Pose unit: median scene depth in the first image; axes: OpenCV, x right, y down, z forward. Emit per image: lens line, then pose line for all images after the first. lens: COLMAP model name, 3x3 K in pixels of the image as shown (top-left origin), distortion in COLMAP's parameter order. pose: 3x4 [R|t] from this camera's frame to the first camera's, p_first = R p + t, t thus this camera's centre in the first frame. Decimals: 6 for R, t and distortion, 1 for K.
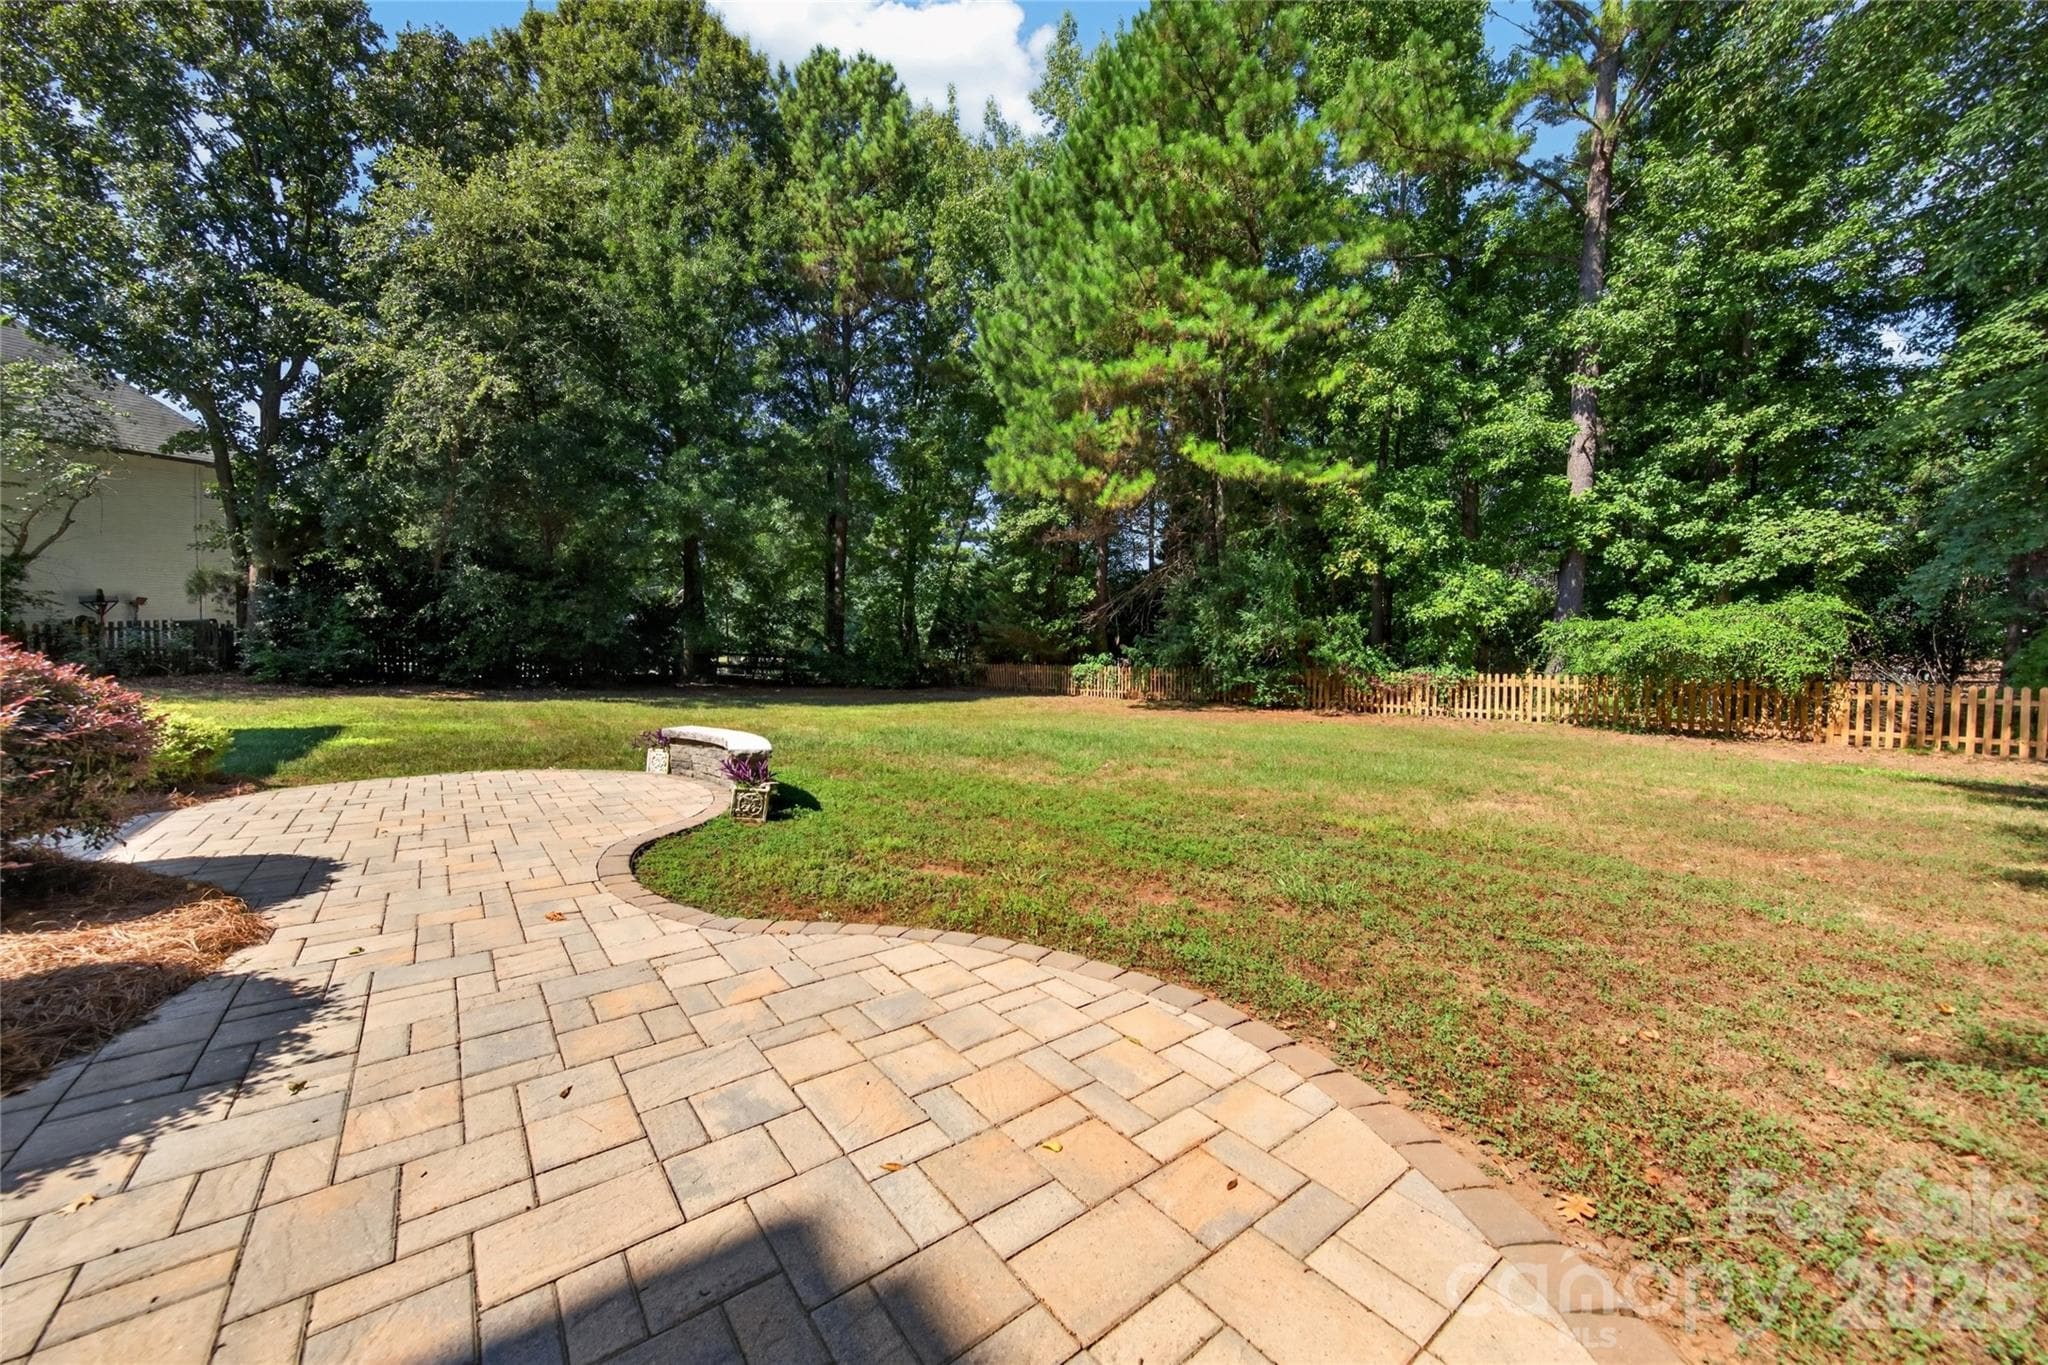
lens RADIAL K [[750.2, 0, 1007.6], [0, 750.2, 682.7], [0, 0, 1]] dist [0.004690, -0.000294]
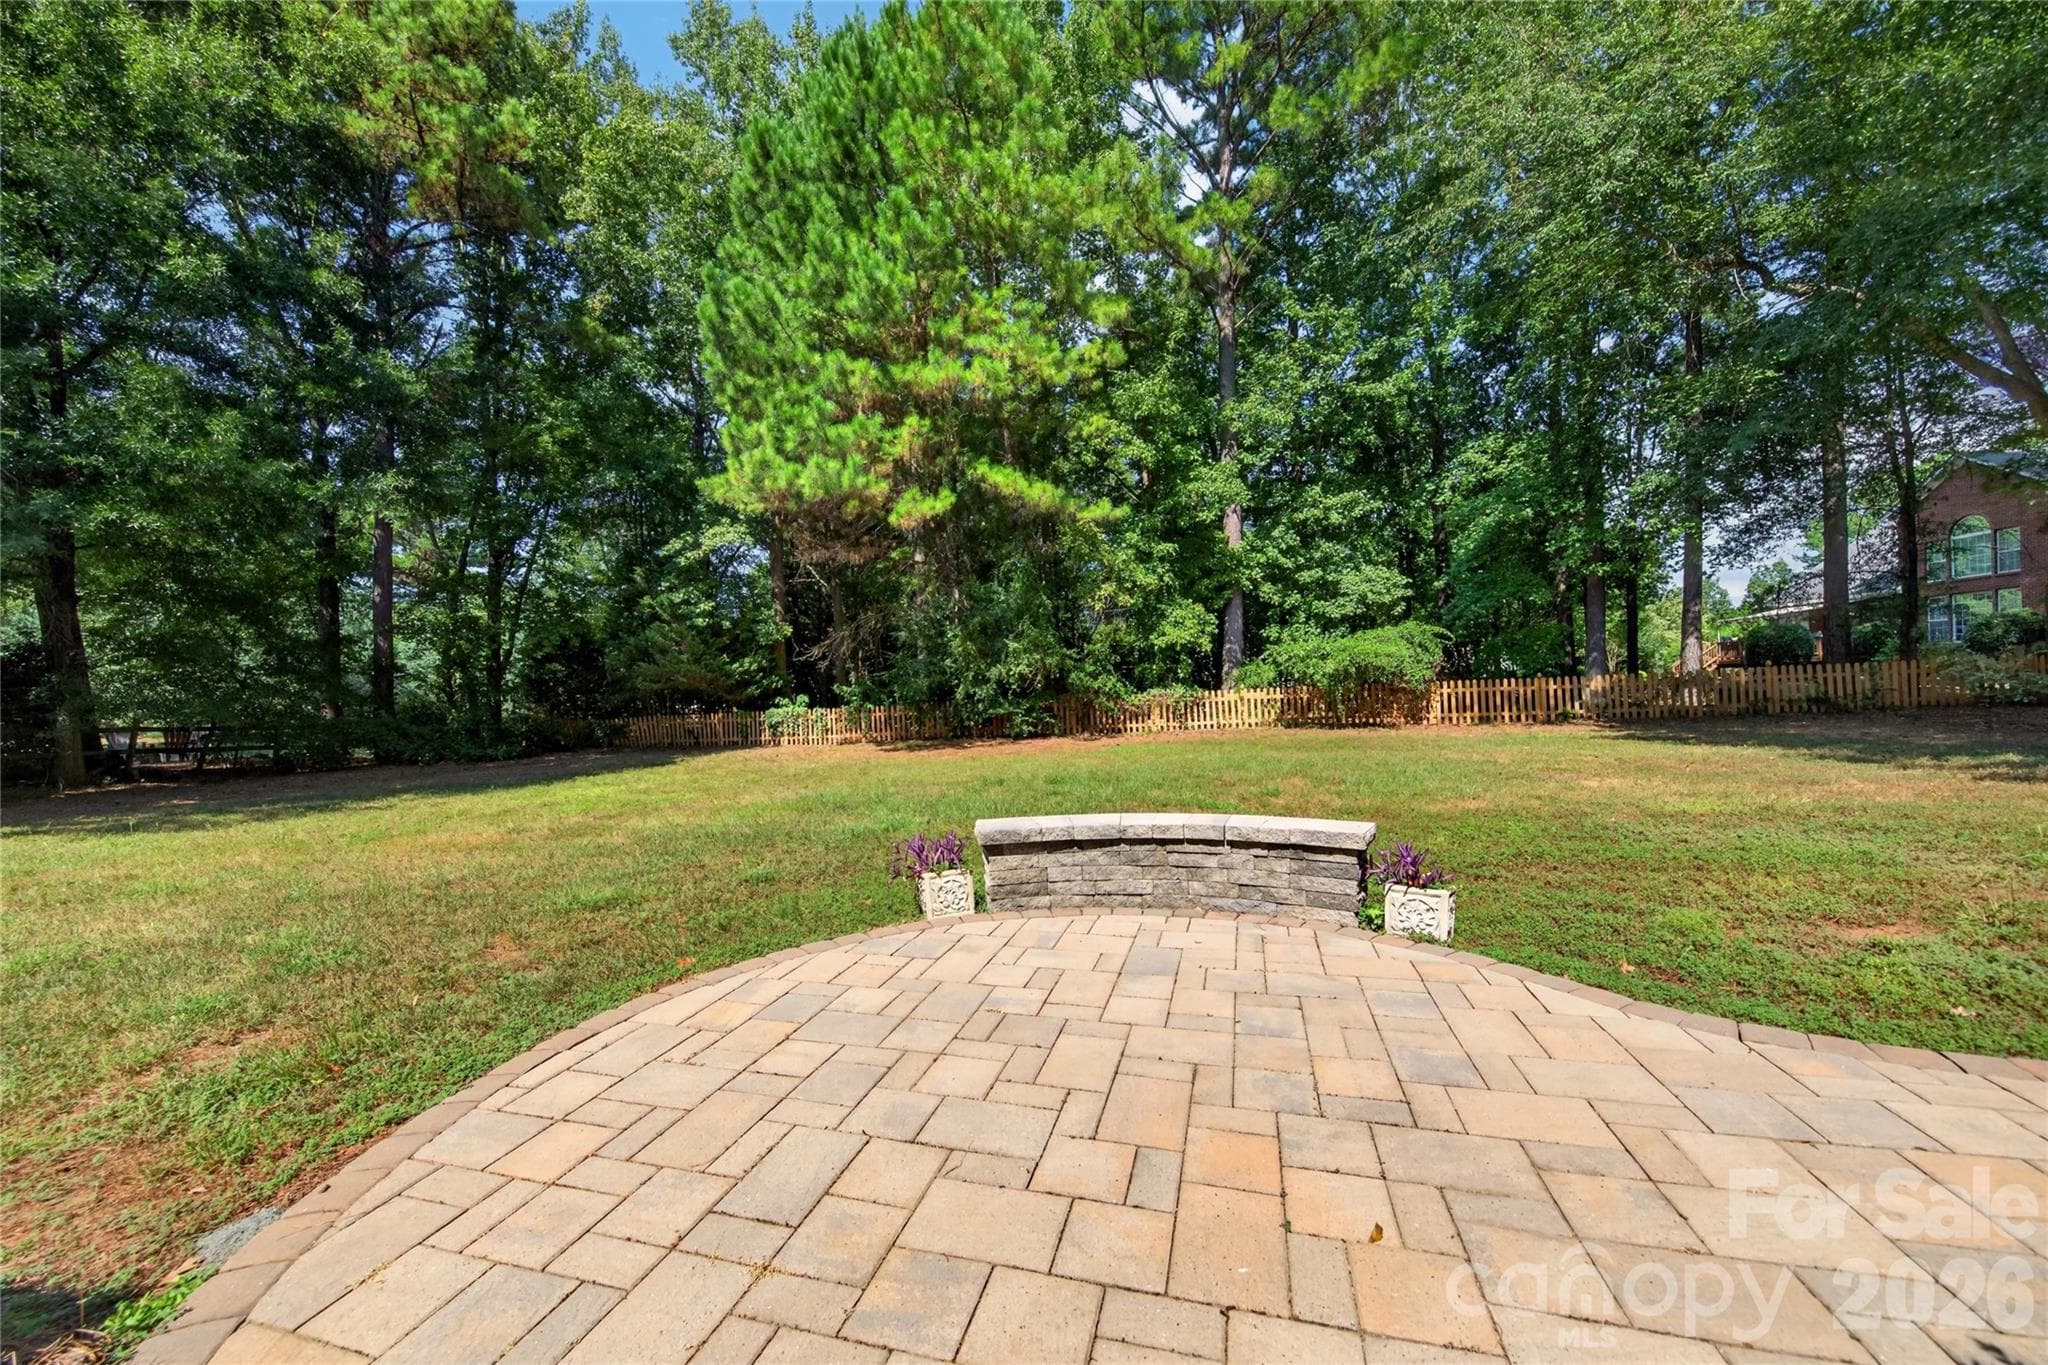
lens RADIAL K [[750.2, 0, 1022.9], [0, 750.2, 692.6], [0, 0, 1]] dist [0.004690, -0.000294]
pose [[0.809301, -0.050458, 0.585223, -0.284357], [0.075668, 0.996958, -0.018682, -0.009197], [-0.582500, 0.059402, 0.810657, 0.208486]]
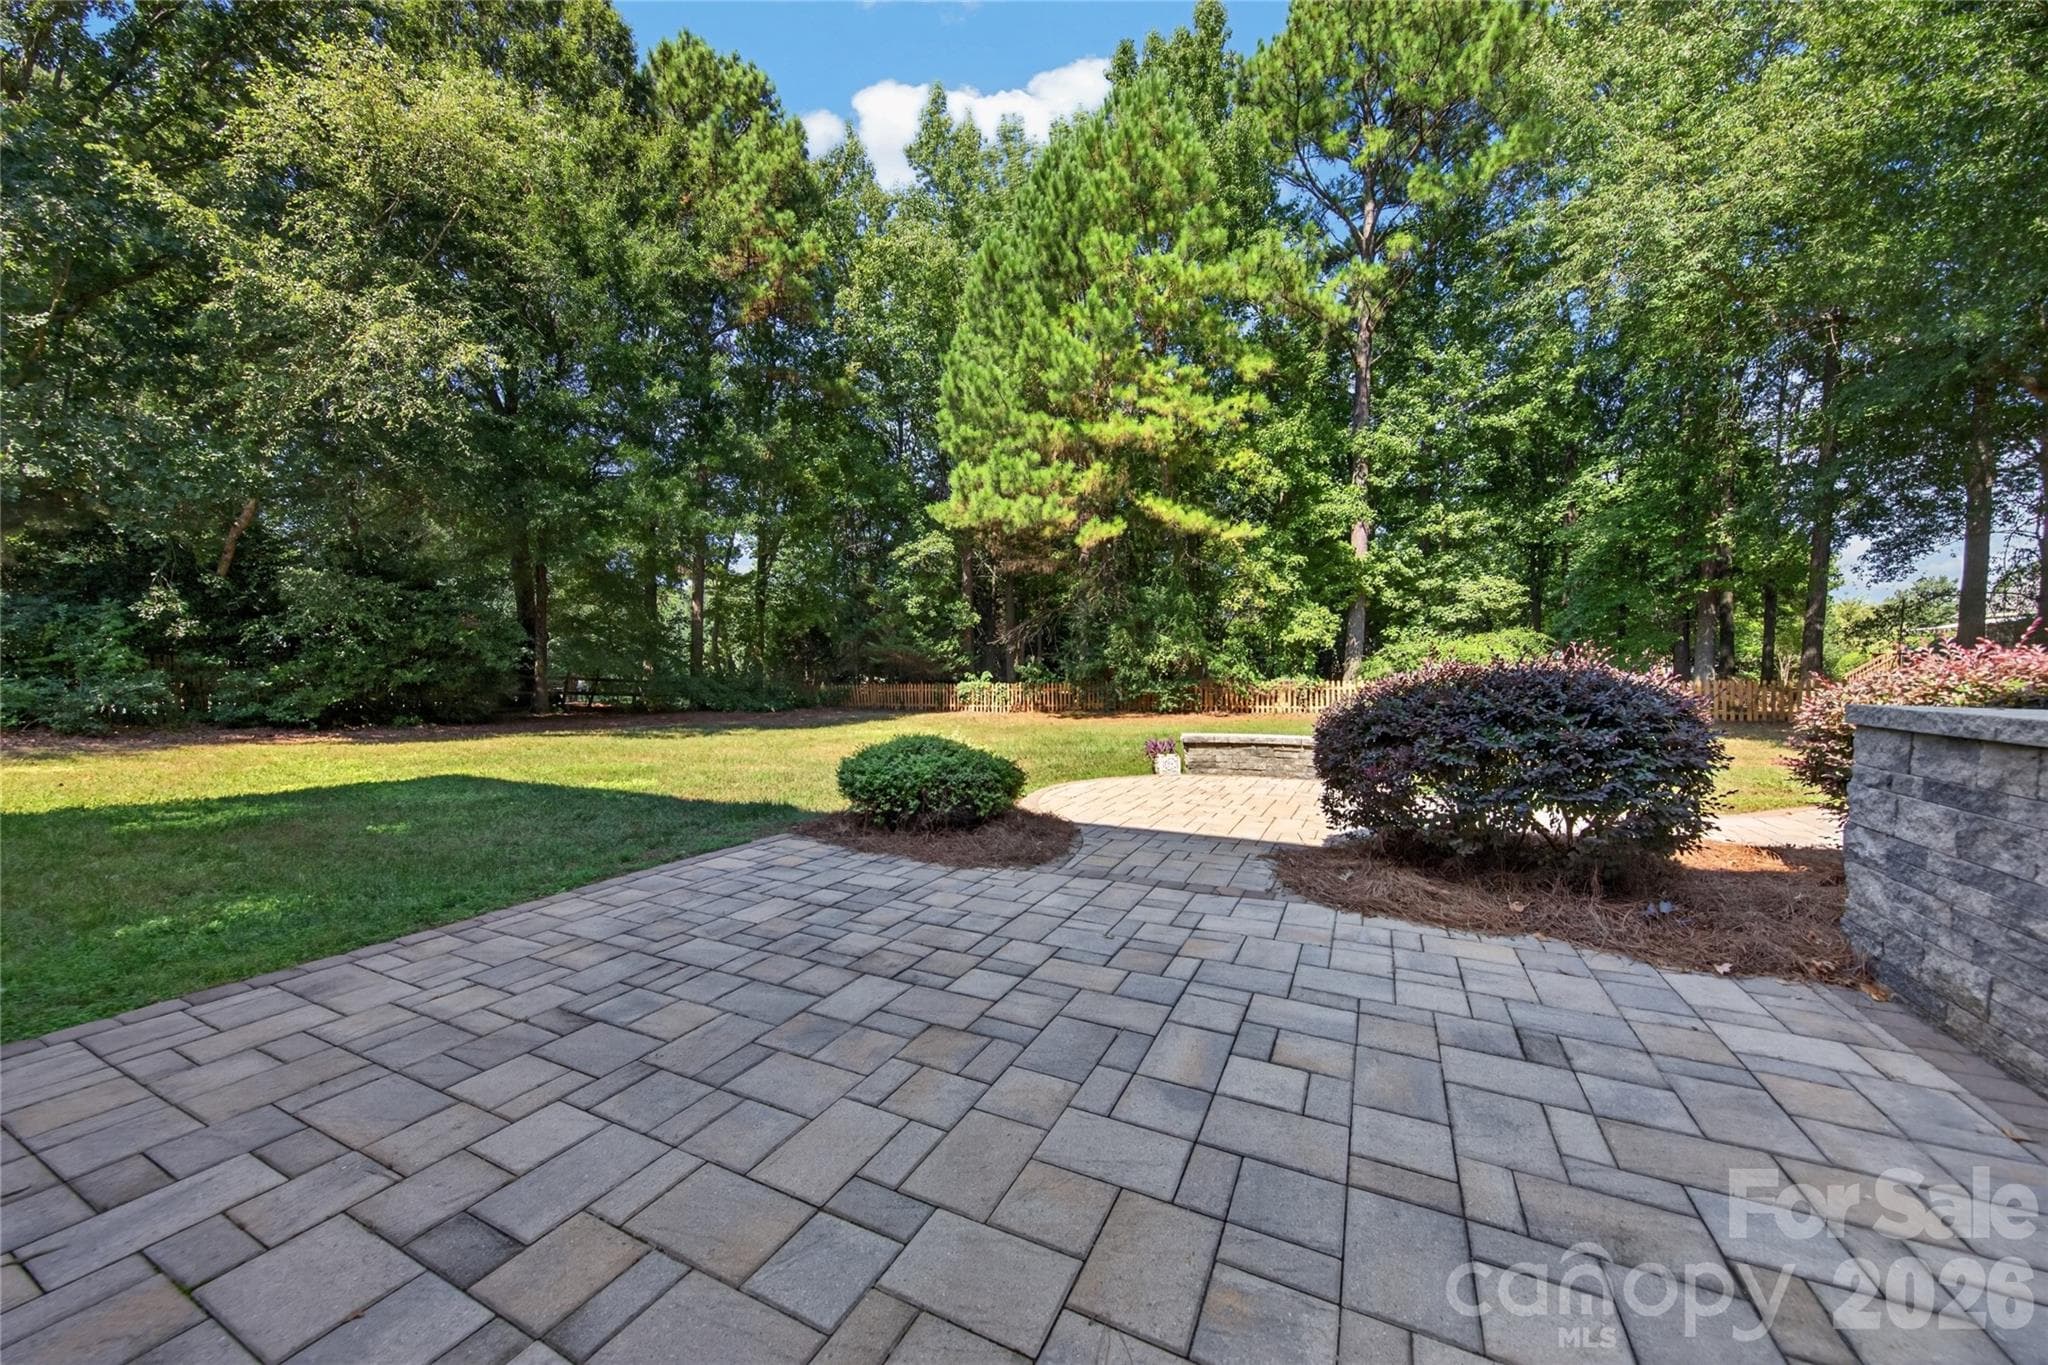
lens RADIAL K [[724.2, 0, 1021.7], [0, 724.2, 687.5], [0, 0, 1]] dist [0.007227, -0.001240]
pose [[0.900972, -0.025037, 0.433155, -0.453111], [0.033123, 0.999389, -0.011130, -0.003968], [-0.432612, 0.024376, 0.901251, 0.032217]]
